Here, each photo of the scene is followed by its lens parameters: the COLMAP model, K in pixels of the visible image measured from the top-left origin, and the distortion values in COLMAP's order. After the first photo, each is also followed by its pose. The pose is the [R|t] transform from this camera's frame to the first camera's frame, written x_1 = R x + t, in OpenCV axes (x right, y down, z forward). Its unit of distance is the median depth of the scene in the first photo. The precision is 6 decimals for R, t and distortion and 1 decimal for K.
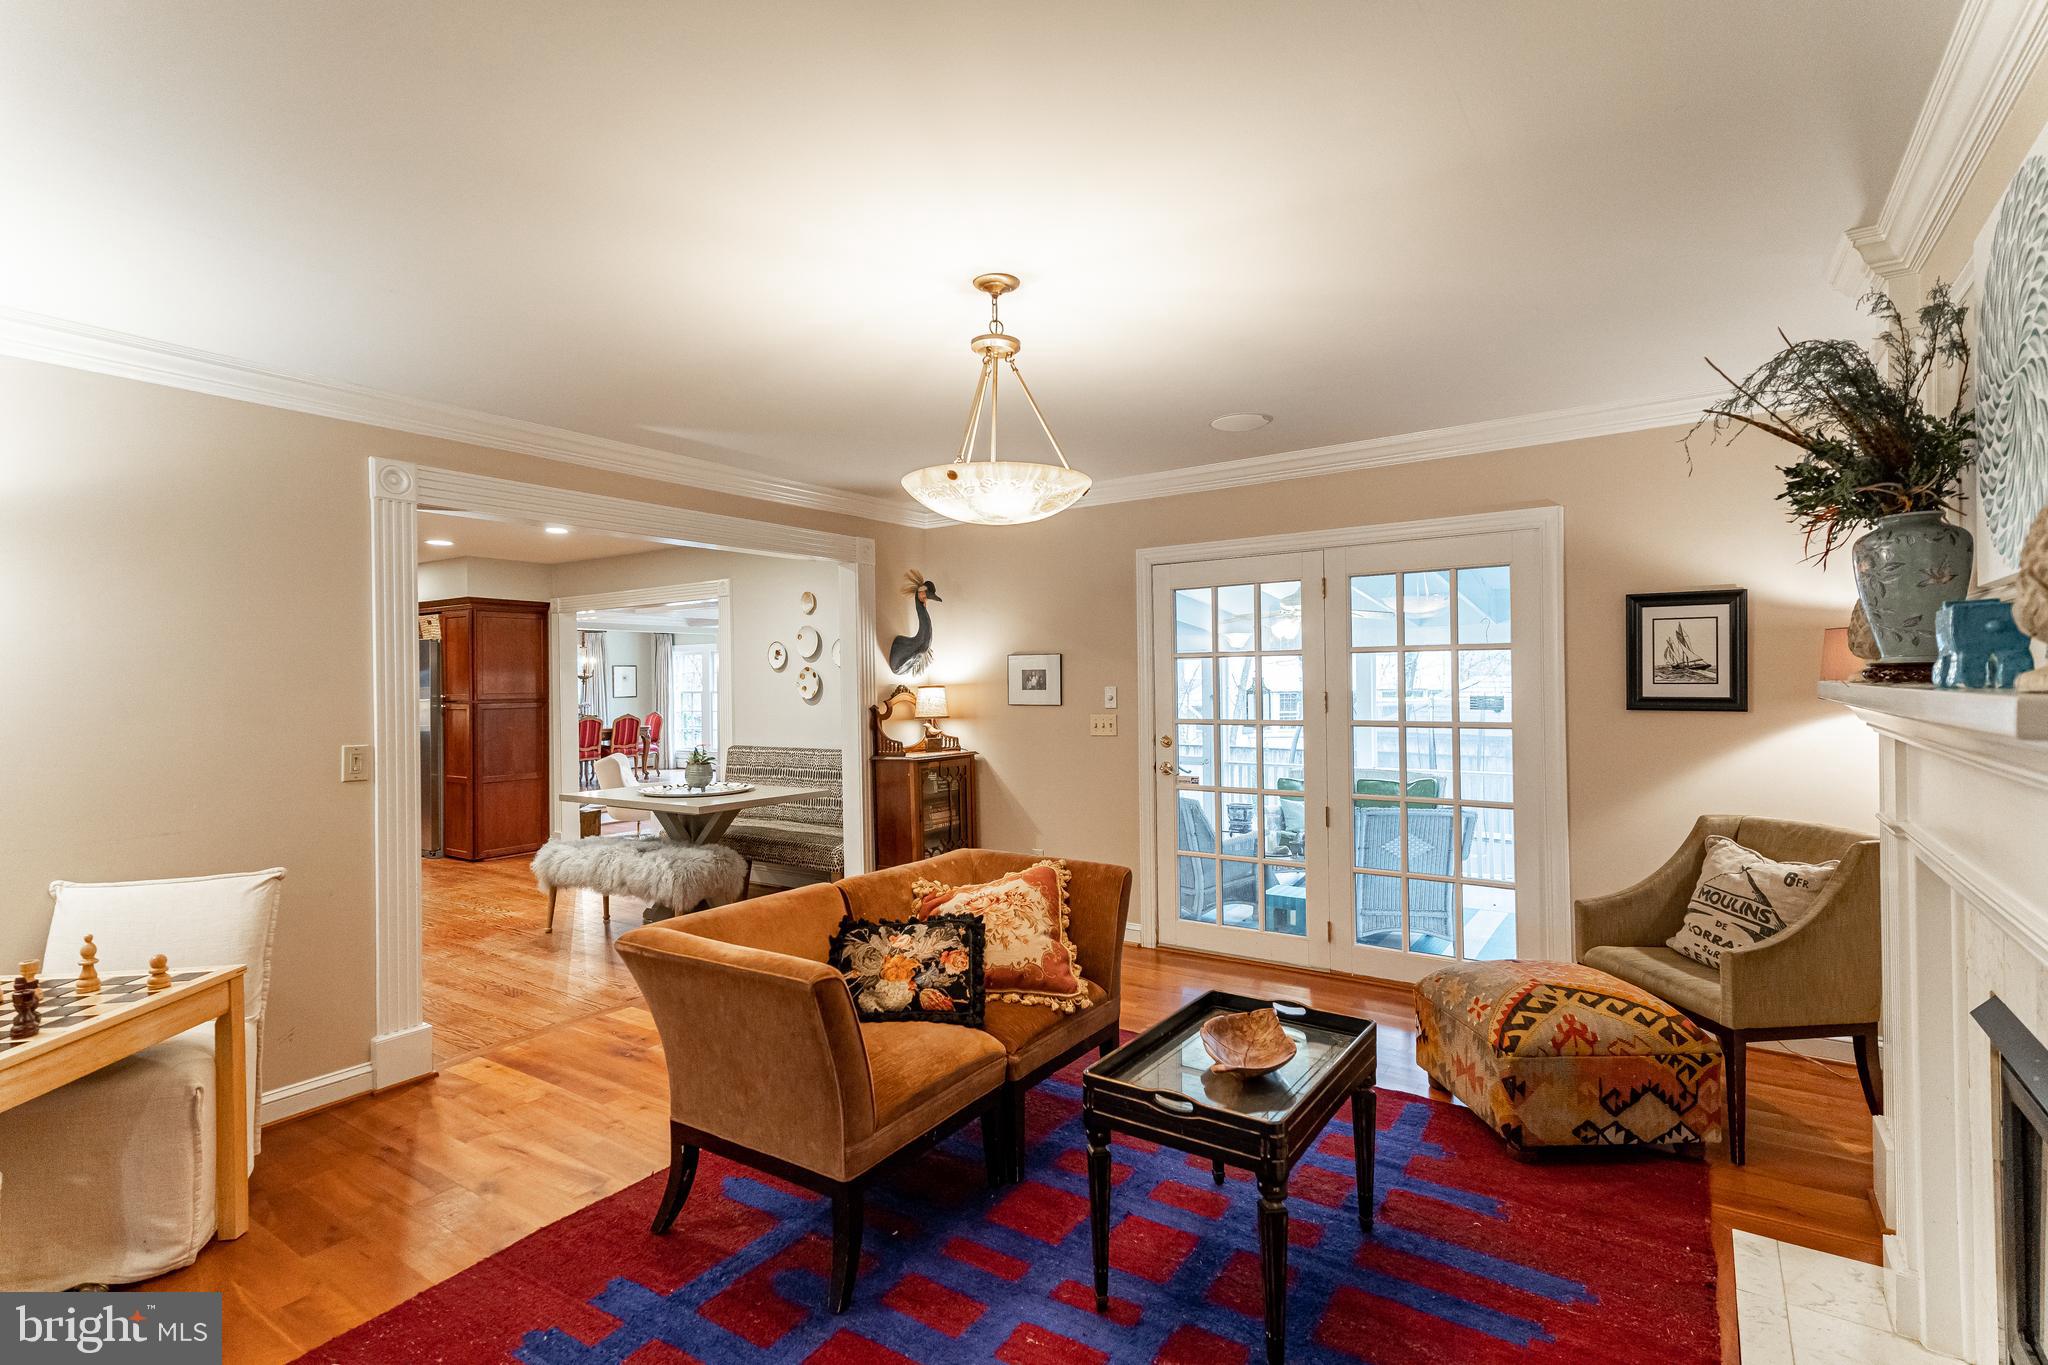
lens RADIAL K [[988.6, 0, 1021.3], [0, 988.6, 675.8], [0, 0, 1]] dist [0.012152, -0.000895]
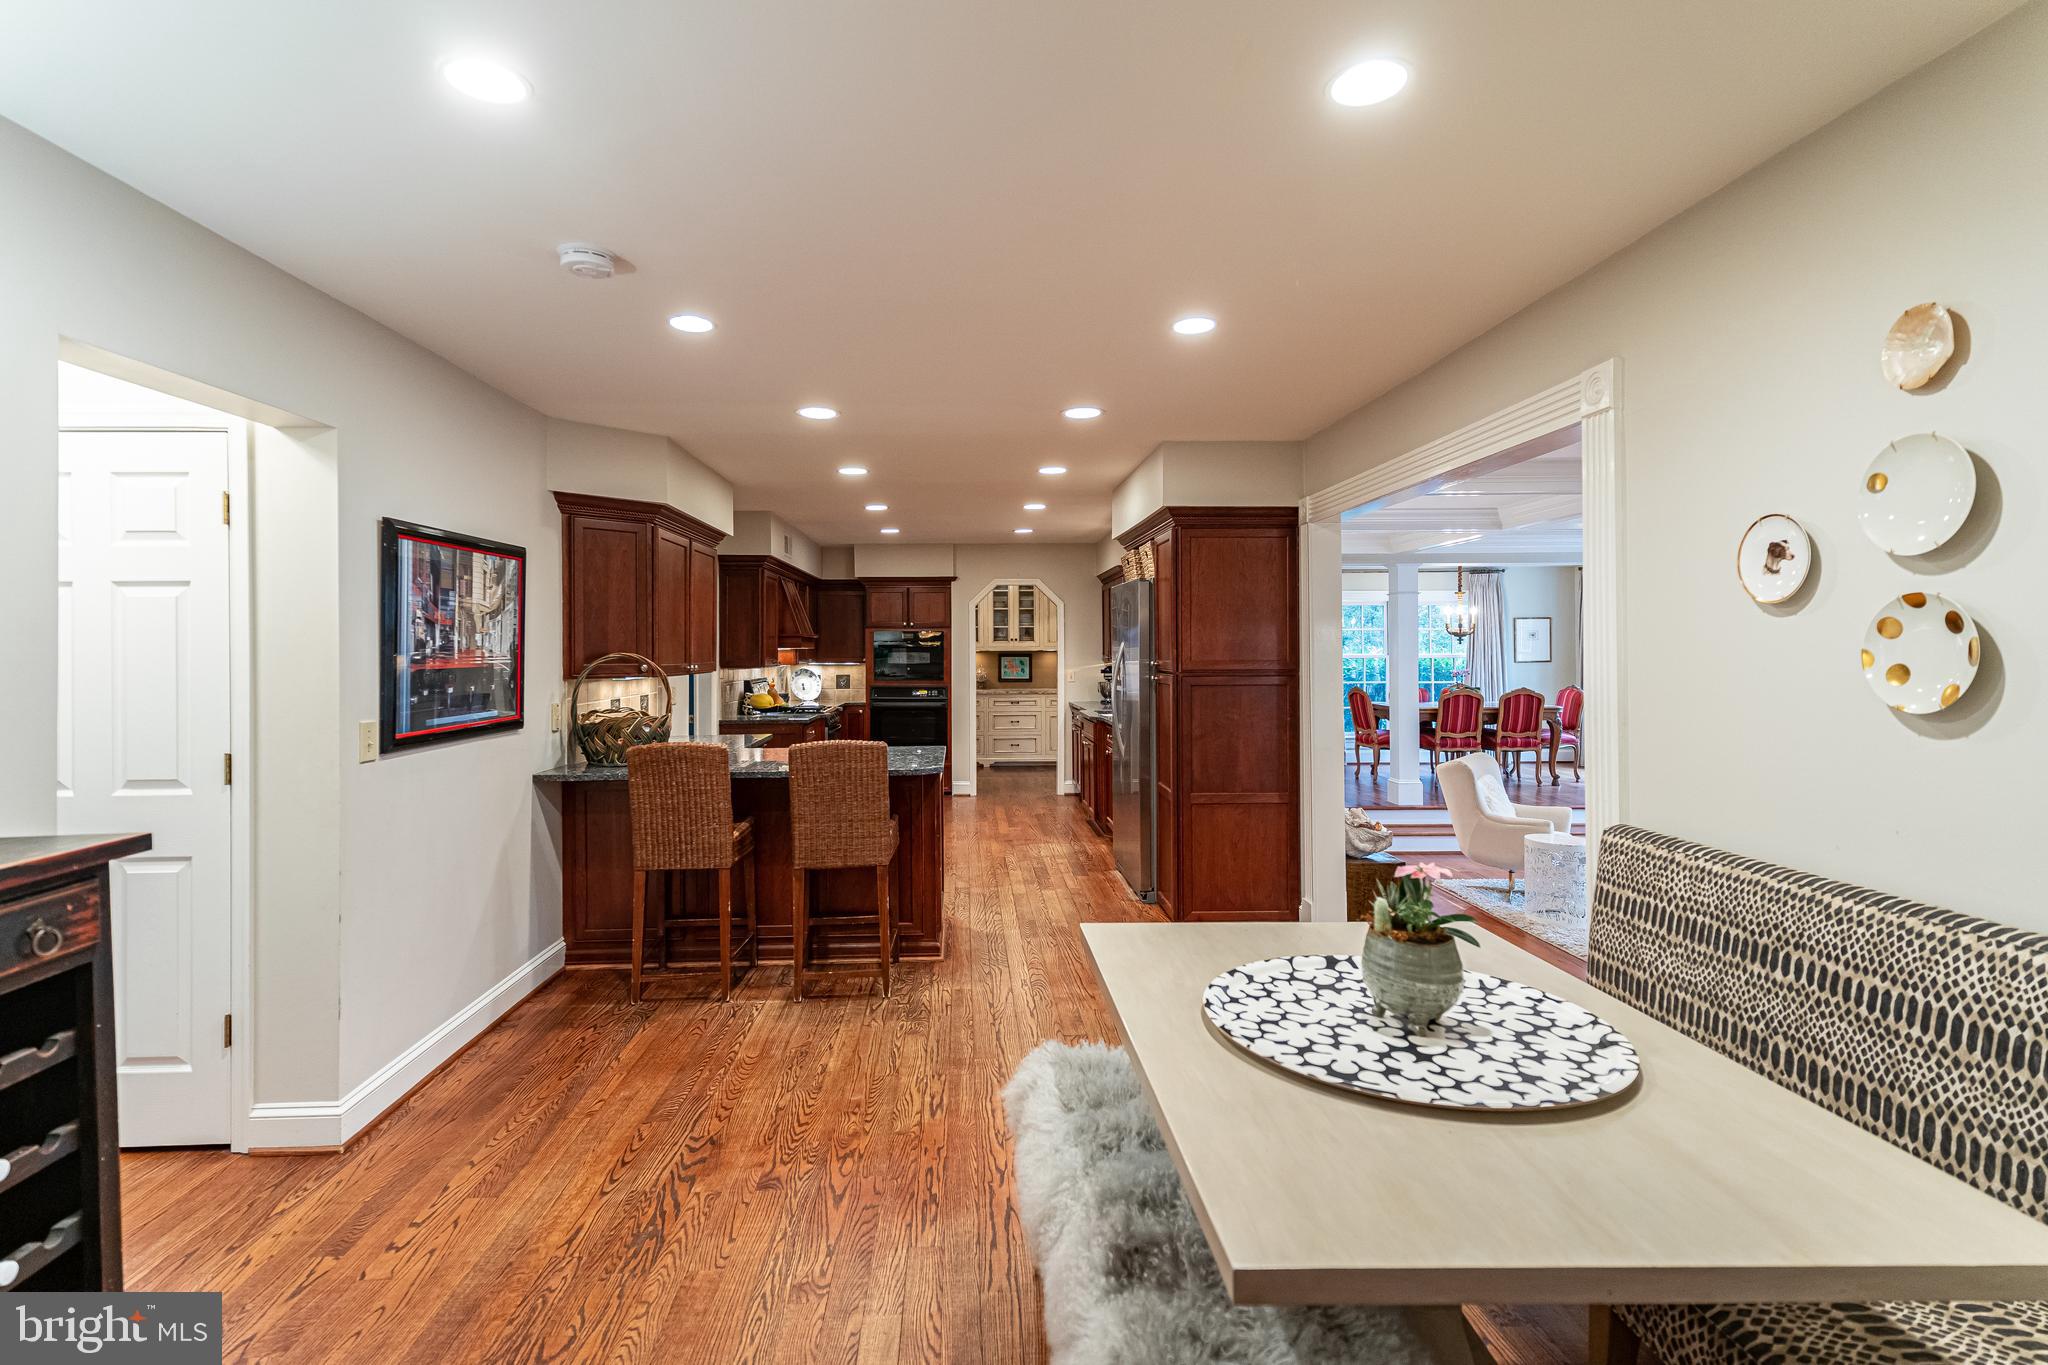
lens RADIAL K [[988.6, 0, 964.8], [0, 988.6, 645.3], [0, 0, 1]] dist [0.012152, -0.000895]
pose [[0.585087, 0.006684, -0.810943, -0.115942], [0.003120, 0.999940, 0.010493, 0.001331], [0.810964, -0.008670, 0.585031, 0.497844]]
